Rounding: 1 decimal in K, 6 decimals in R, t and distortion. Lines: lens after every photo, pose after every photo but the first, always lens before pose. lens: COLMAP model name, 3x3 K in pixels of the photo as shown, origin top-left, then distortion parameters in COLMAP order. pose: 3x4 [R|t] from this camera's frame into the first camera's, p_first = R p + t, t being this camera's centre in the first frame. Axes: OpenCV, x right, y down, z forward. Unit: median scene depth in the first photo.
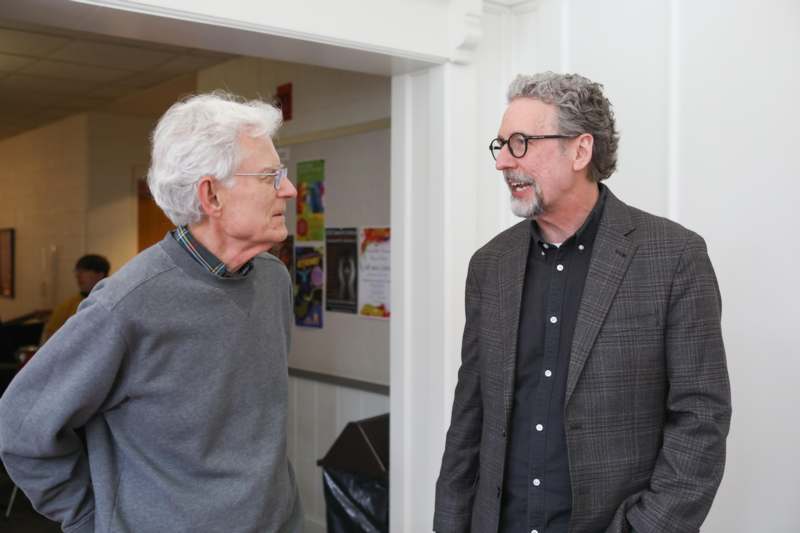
lens RADIAL K [[929.0, 0, 400.0], [0, 929.0, 266.5], [0, 0, 1]] dist [-0.008966, 0.011278]
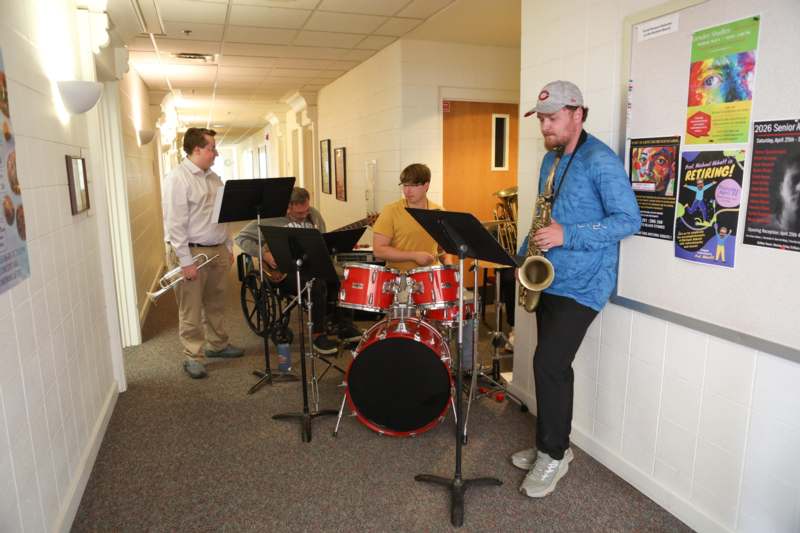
lens RADIAL K [[552.4, 0, 400.0], [0, 552.4, 266.5], [0, 0, 1]] dist [-0.004315, -0.001711]
pose [[0.952953, 0.044512, -0.299831, -0.197880], [0.005609, 0.986400, 0.164266, -0.004841], [0.303065, -0.158219, 0.939744, 0.518637]]
